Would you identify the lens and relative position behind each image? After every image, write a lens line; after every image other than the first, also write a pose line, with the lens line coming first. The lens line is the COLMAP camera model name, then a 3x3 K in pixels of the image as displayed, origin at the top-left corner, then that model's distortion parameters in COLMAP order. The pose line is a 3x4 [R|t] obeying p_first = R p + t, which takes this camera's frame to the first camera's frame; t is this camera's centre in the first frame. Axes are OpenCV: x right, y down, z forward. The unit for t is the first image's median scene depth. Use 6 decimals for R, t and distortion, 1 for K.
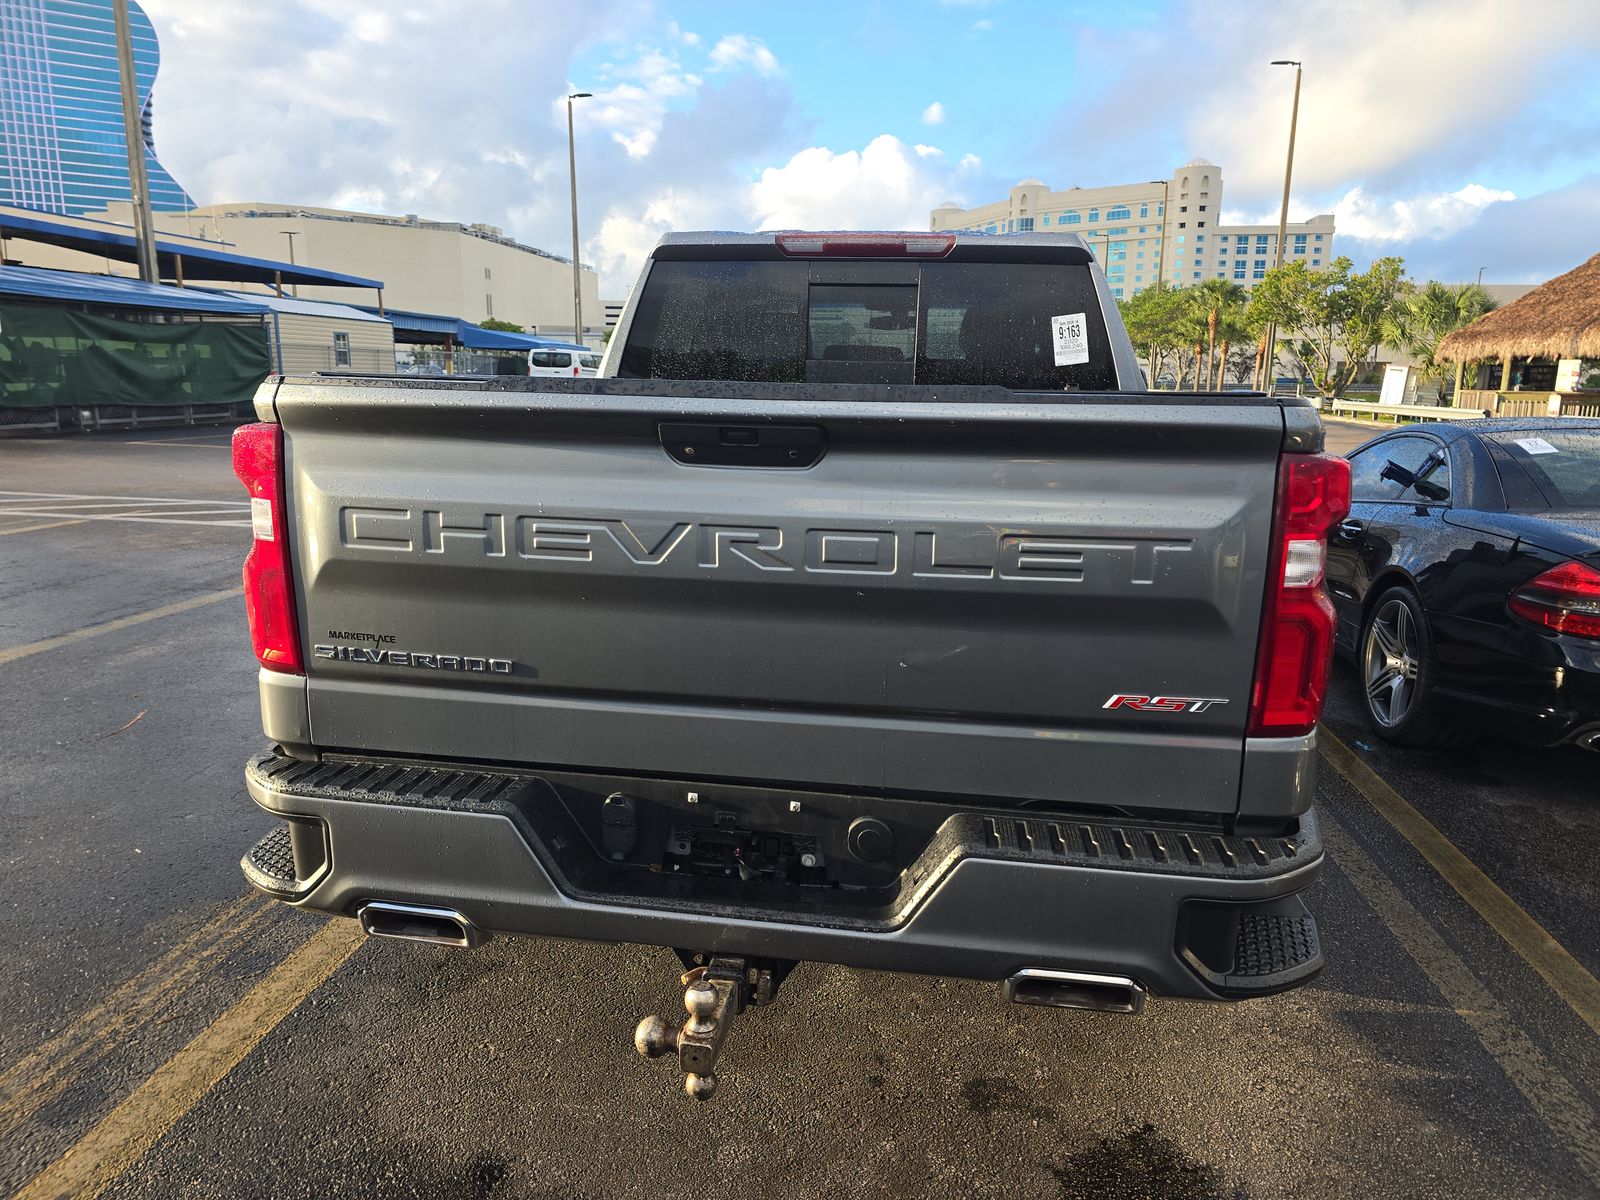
lens RADIAL K [[1080.7, 0, 796.0], [0, 1080.7, 606.9], [0, 0, 1]] dist [0.058766, -0.055588]
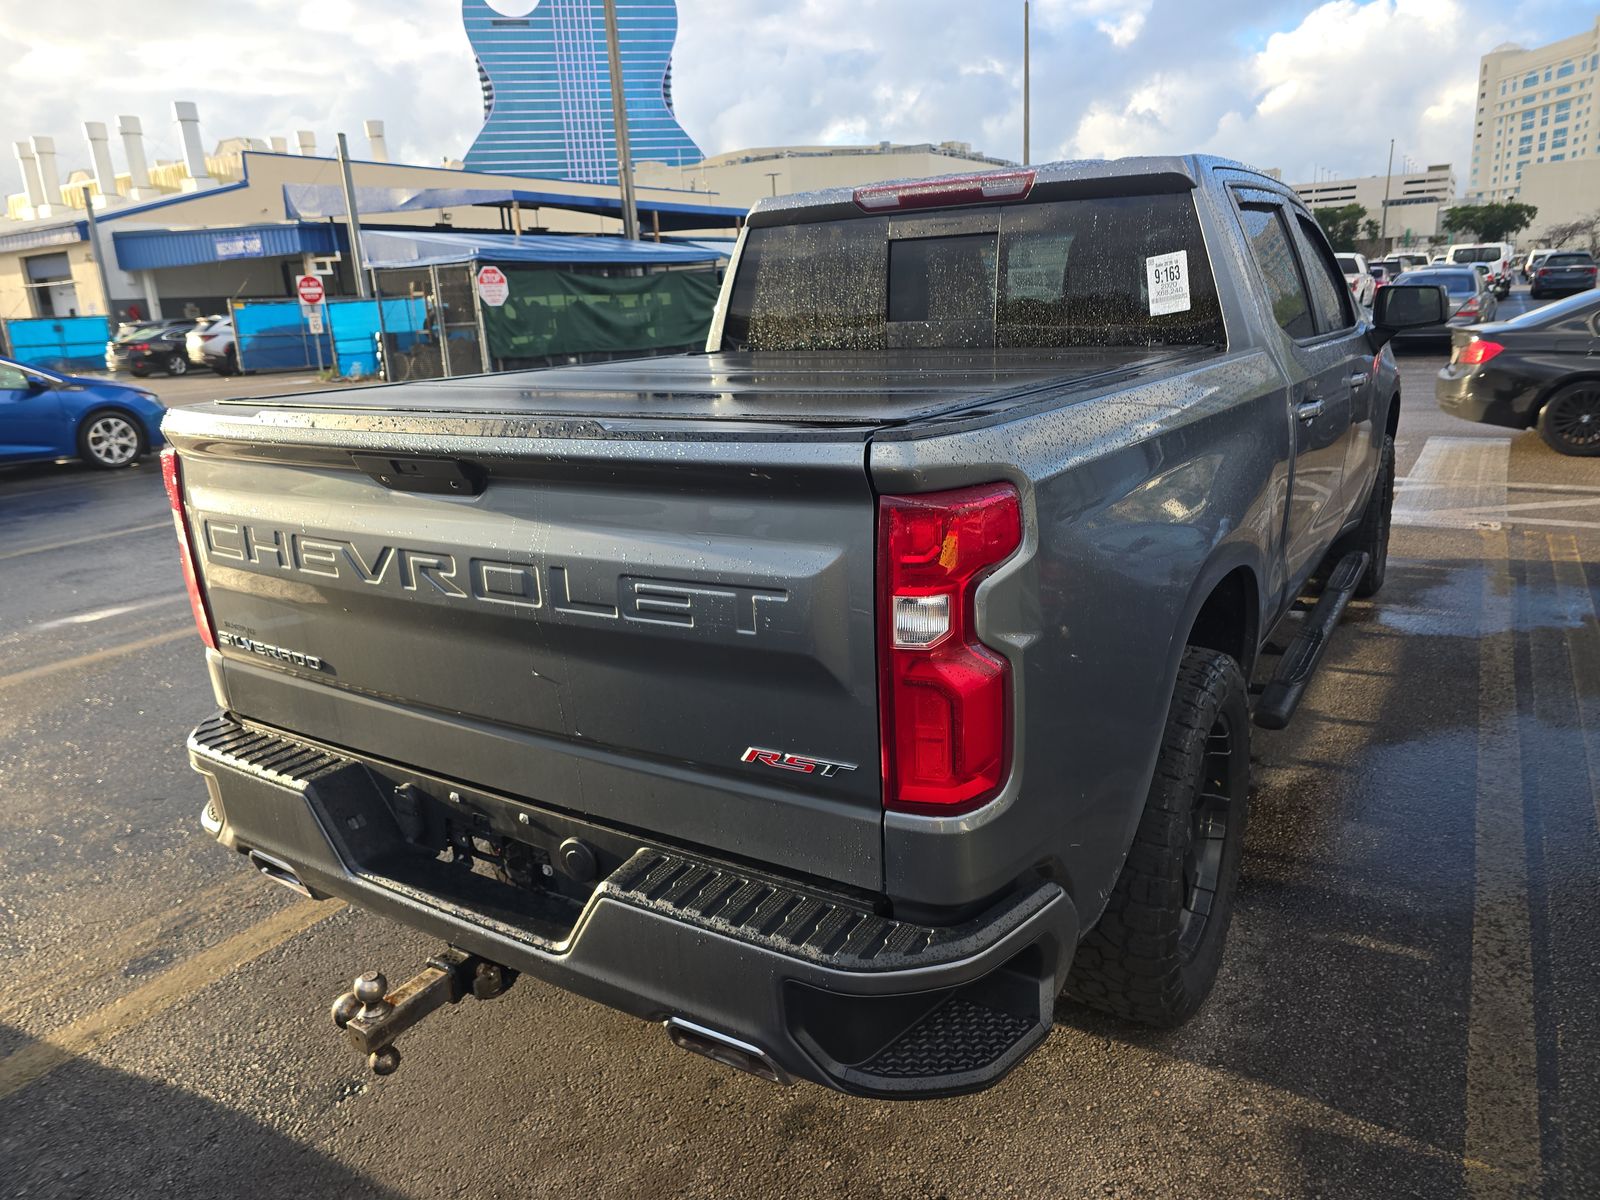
lens RADIAL K [[1080.7, 0, 798.3], [0, 1080.7, 605.5], [0, 0, 1]] dist [0.058766, -0.055588]
pose [[0.914748, 0.050777, -0.400822, 0.052298], [-0.021275, 0.996748, 0.077719, -0.008472], [0.403465, -0.062566, 0.912853, 0.013833]]
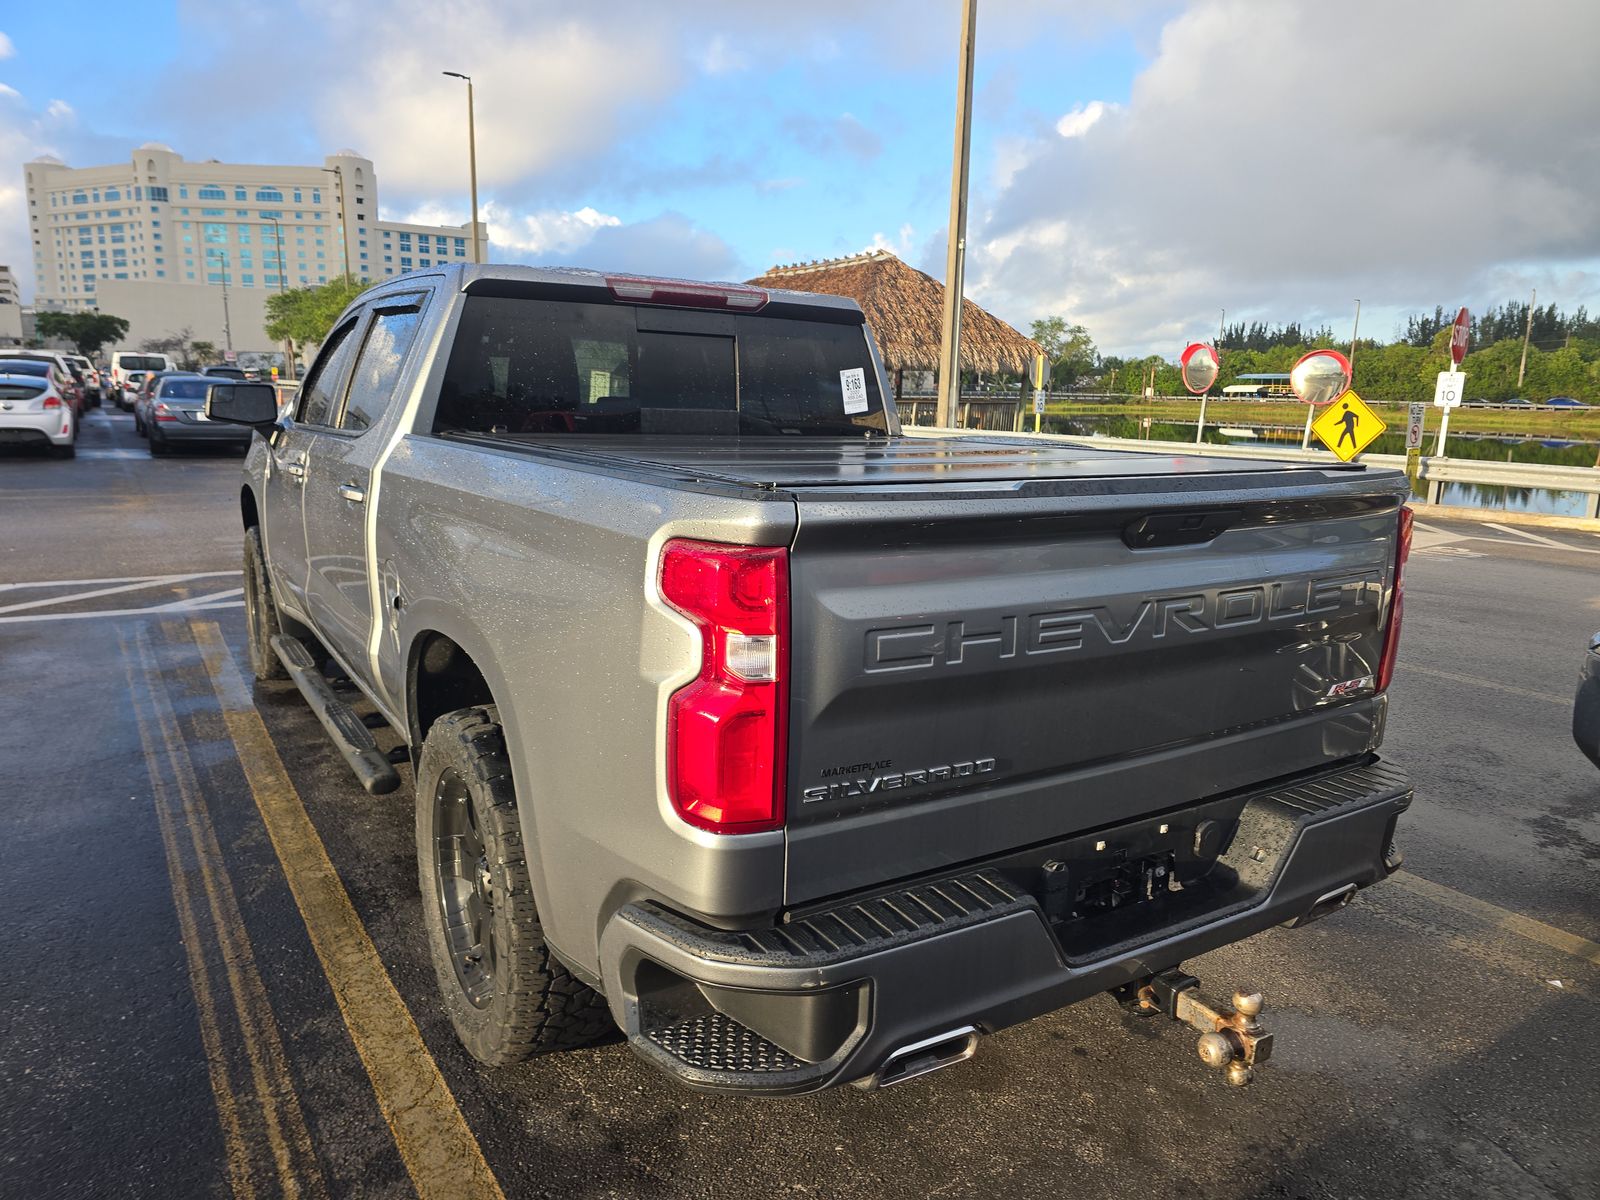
lens RADIAL K [[1080.7, 0, 808.5], [0, 1080.7, 604.6], [0, 0, 1]] dist [0.058766, -0.055588]
pose [[0.752098, -0.125986, 0.646897, -0.082978], [0.124120, 0.991071, 0.048711, -0.013102], [-0.647258, 0.043658, 0.761020, 0.027594]]
